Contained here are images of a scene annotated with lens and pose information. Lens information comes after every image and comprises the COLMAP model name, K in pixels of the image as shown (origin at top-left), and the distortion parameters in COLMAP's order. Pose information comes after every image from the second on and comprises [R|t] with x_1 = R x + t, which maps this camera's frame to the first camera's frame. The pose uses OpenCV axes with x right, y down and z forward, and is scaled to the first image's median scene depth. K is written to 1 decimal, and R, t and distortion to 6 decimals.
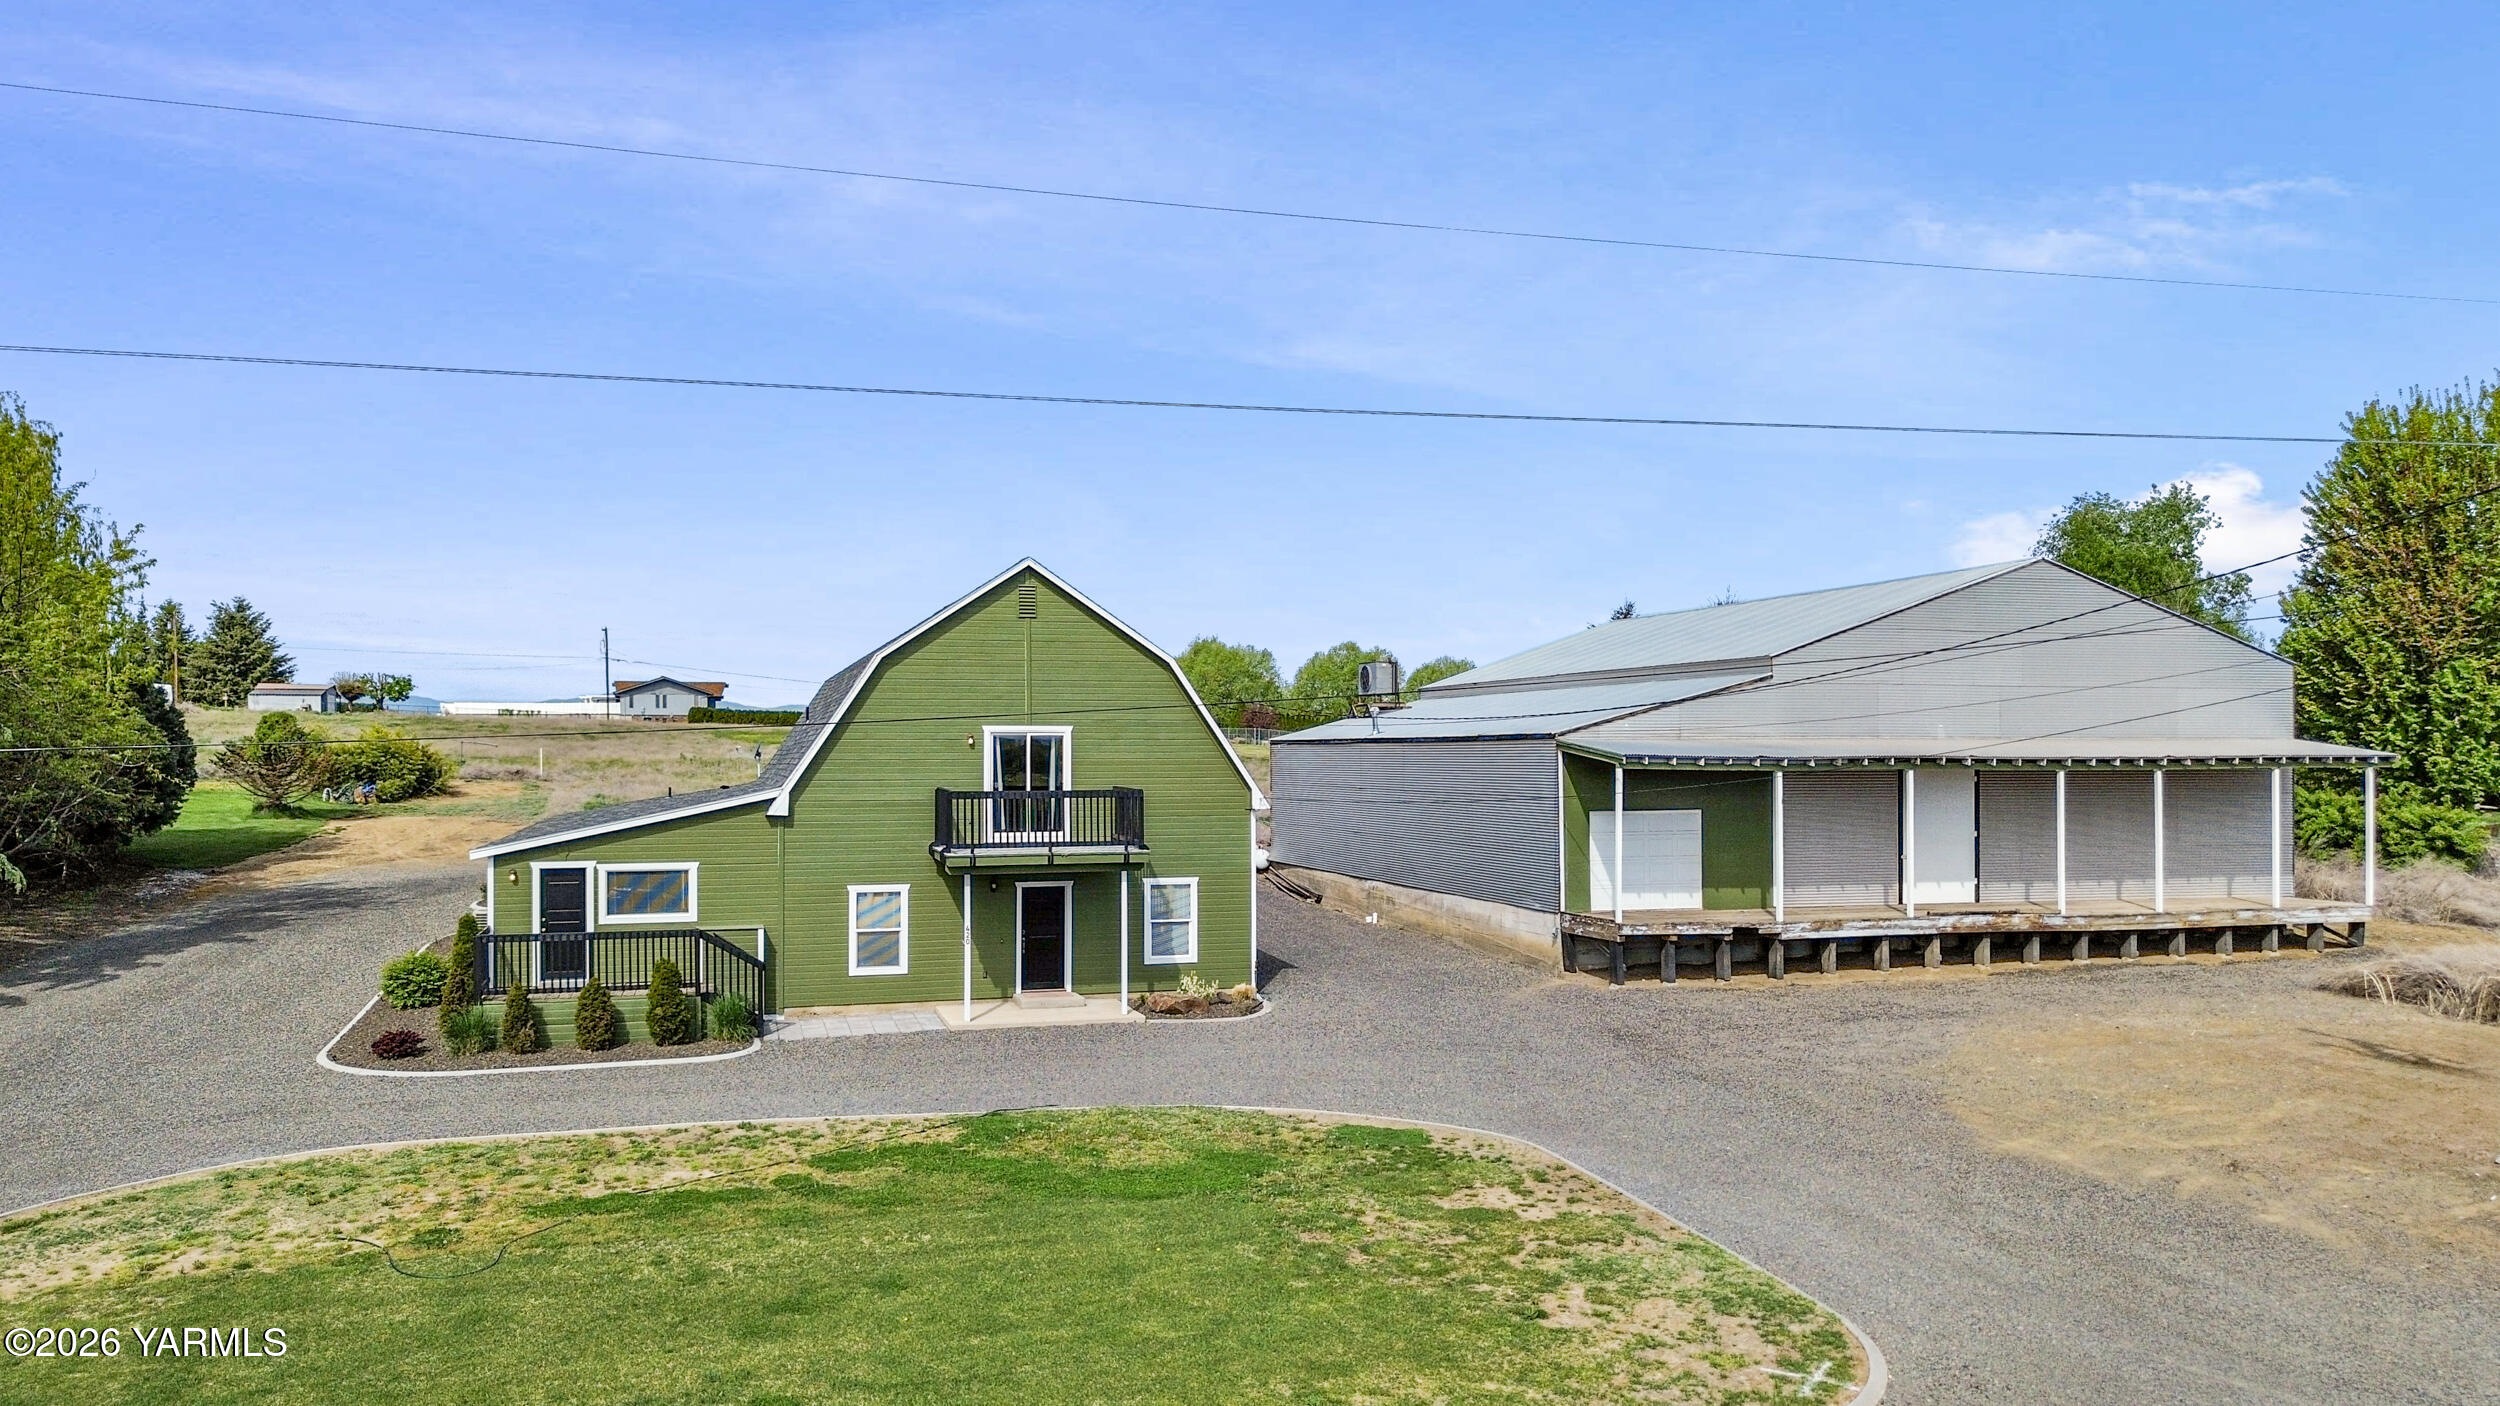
lens RADIAL K [[1783.6, 0, 1197.0], [0, 1783.6, 753.5], [0, 0, 1]] dist [0.076465, -0.069519]
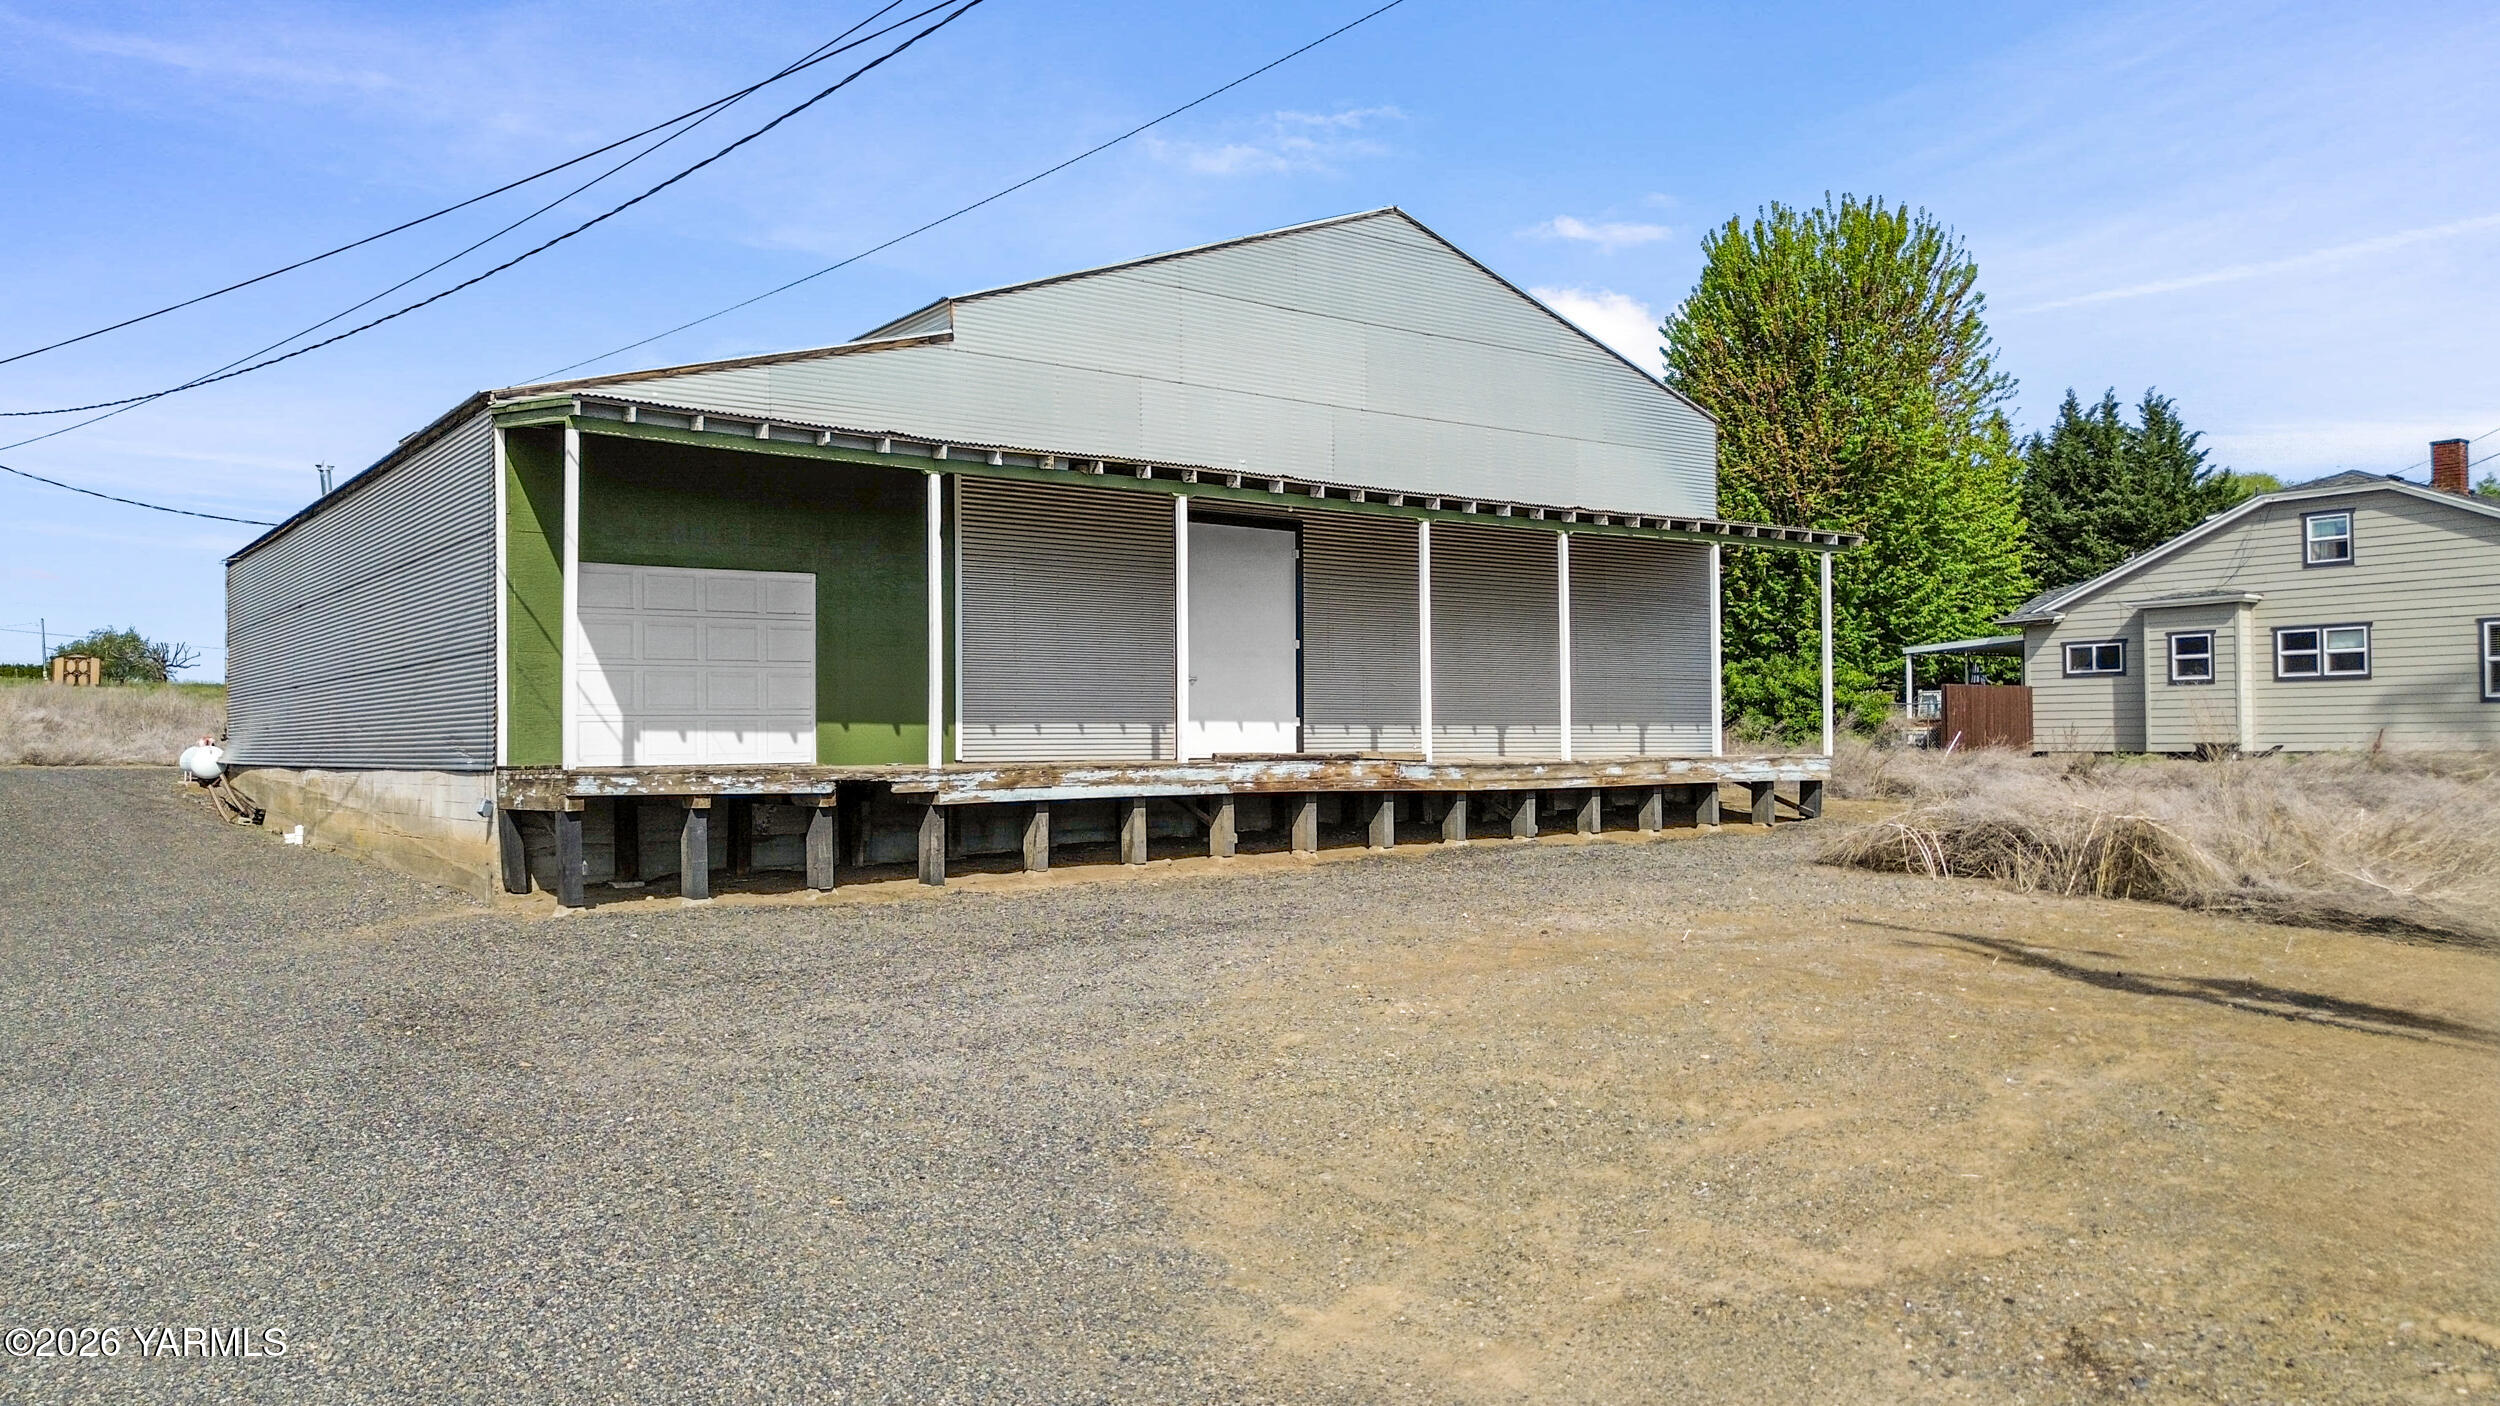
lens RADIAL K [[1788.0, 0, 1250.0], [0, 1788.0, 703.0], [0, 0, 1]] dist [0.071371, -0.067690]
pose [[0.935022, 0.003775, 0.354570, 0.236718], [0.004357, 0.999746, -0.022134, 0.089409], [-0.354563, 0.022241, 0.934768, 0.517238]]
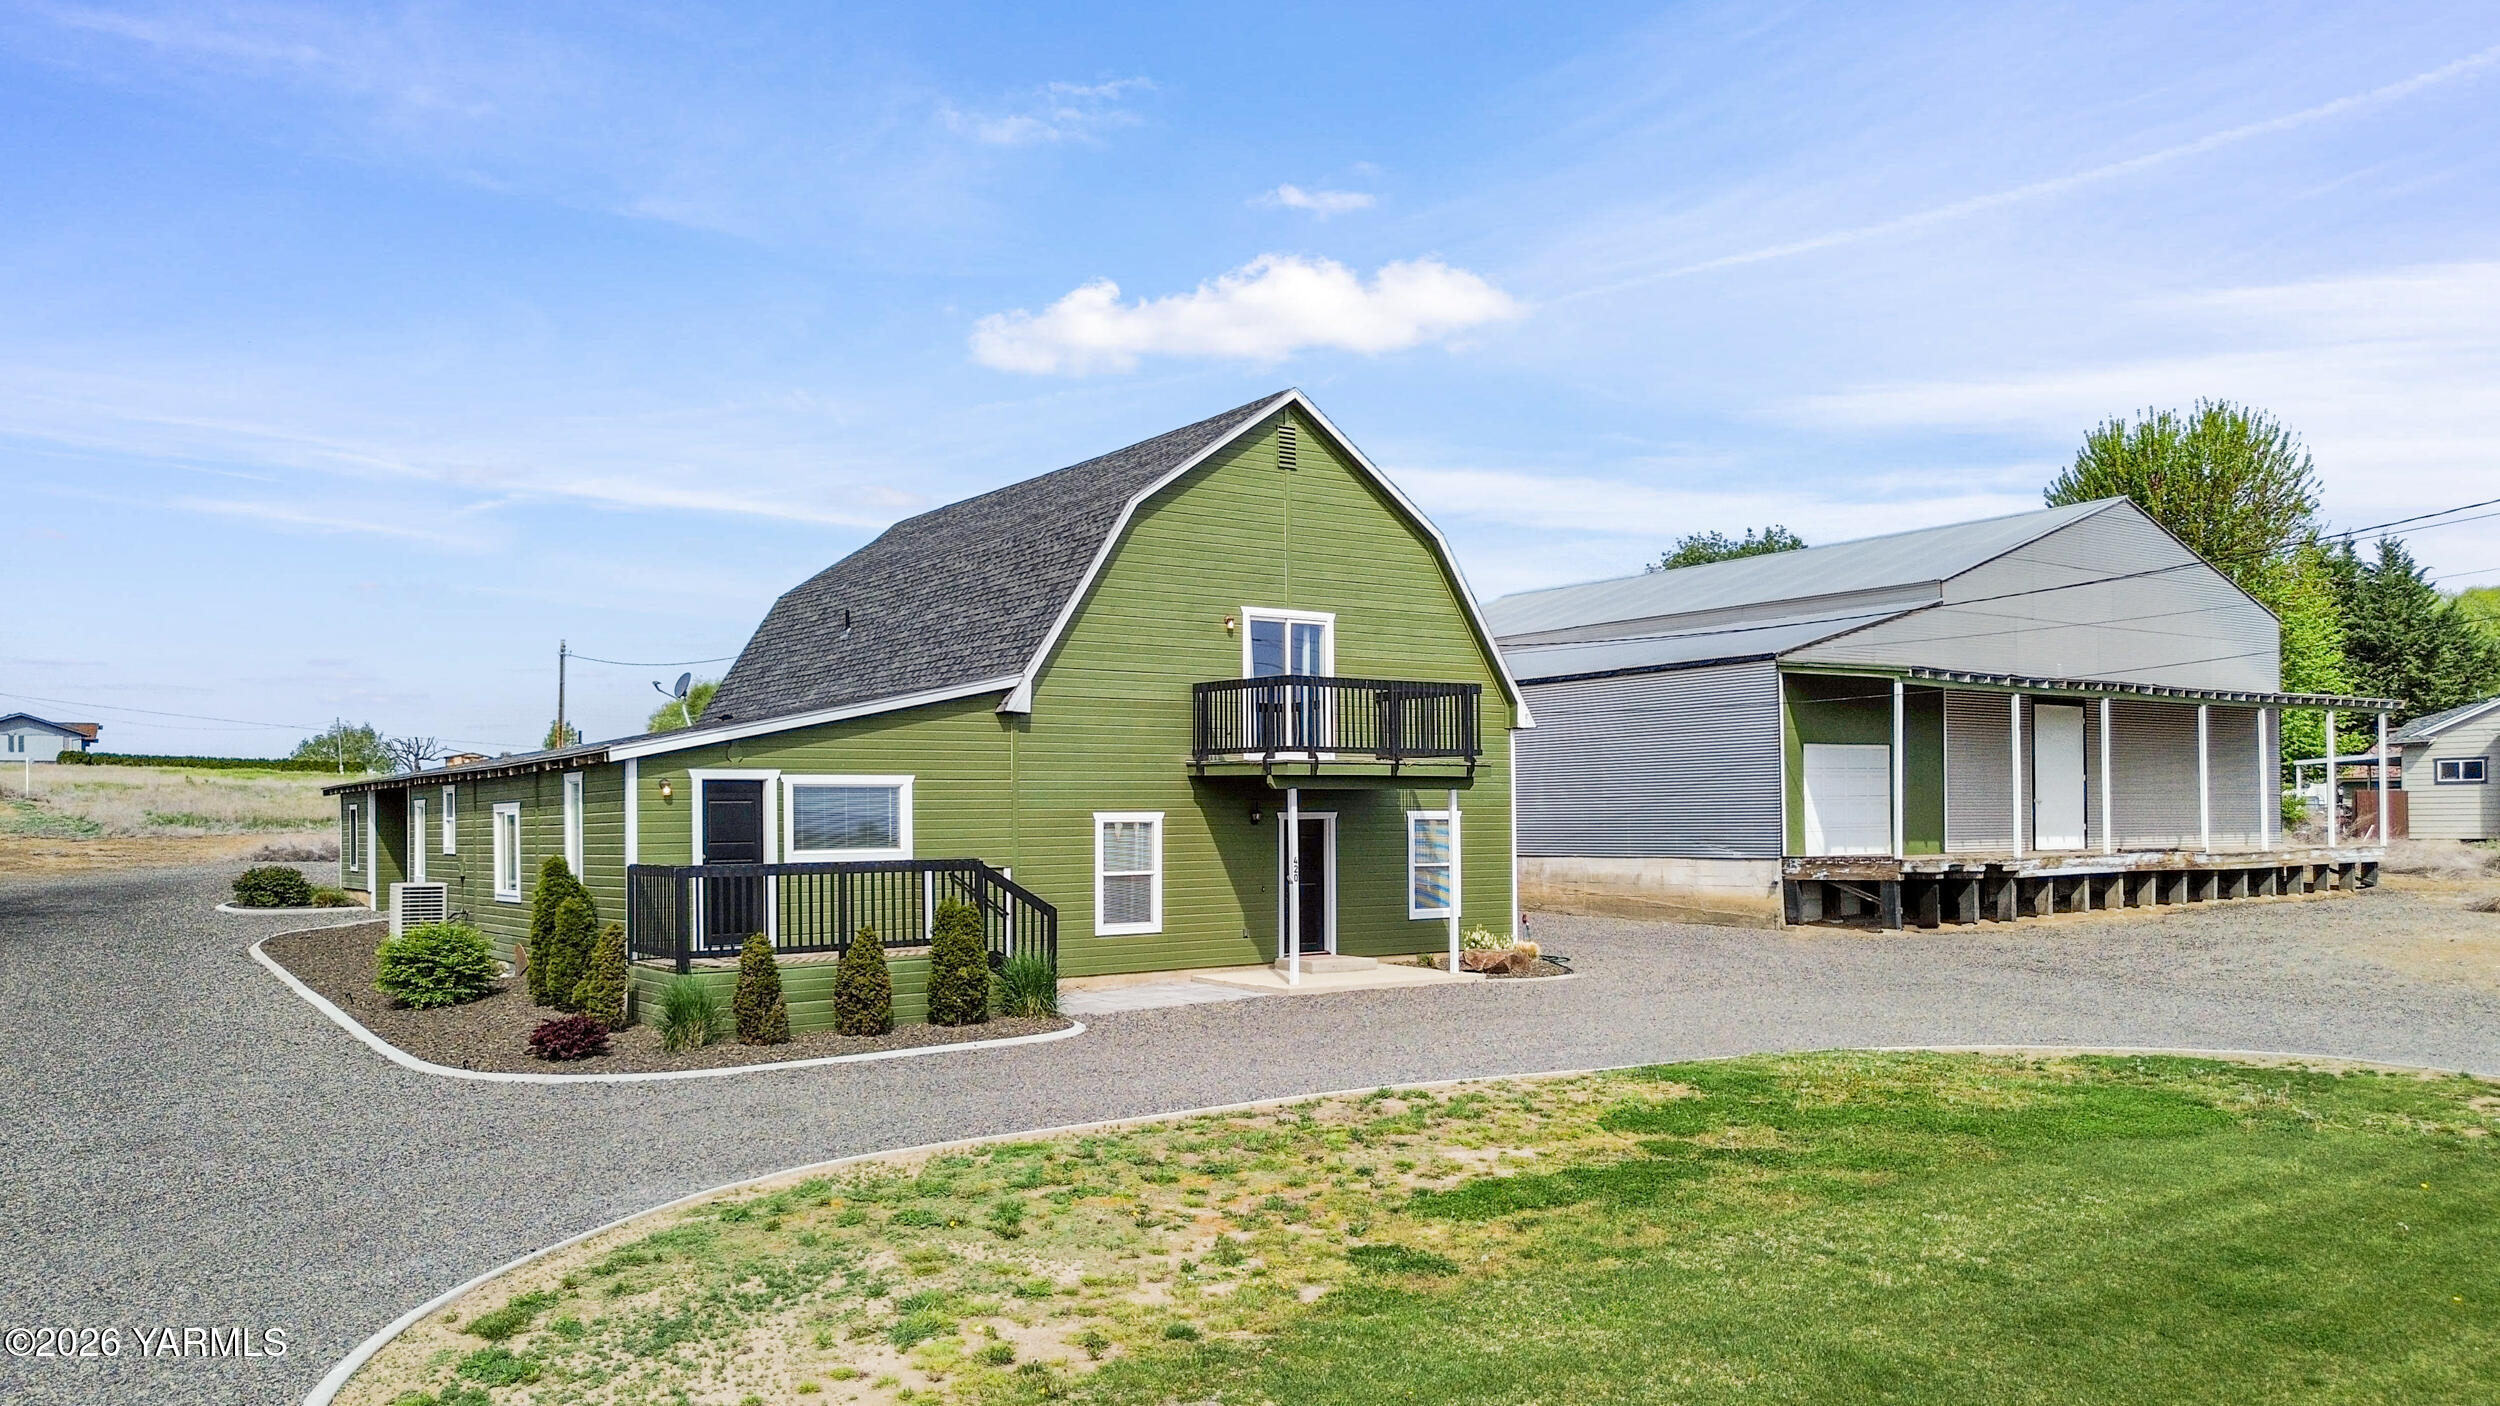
lens RADIAL K [[1788.0, 0, 1250.0], [0, 1788.0, 703.0], [0, 0, 1]] dist [0.071371, -0.067690]
pose [[0.936936, 0.015902, 0.349139, -0.378236], [0.008841, 0.997566, -0.069161, 0.077610], [-0.349389, 0.067886, 0.934515, 0.280440]]
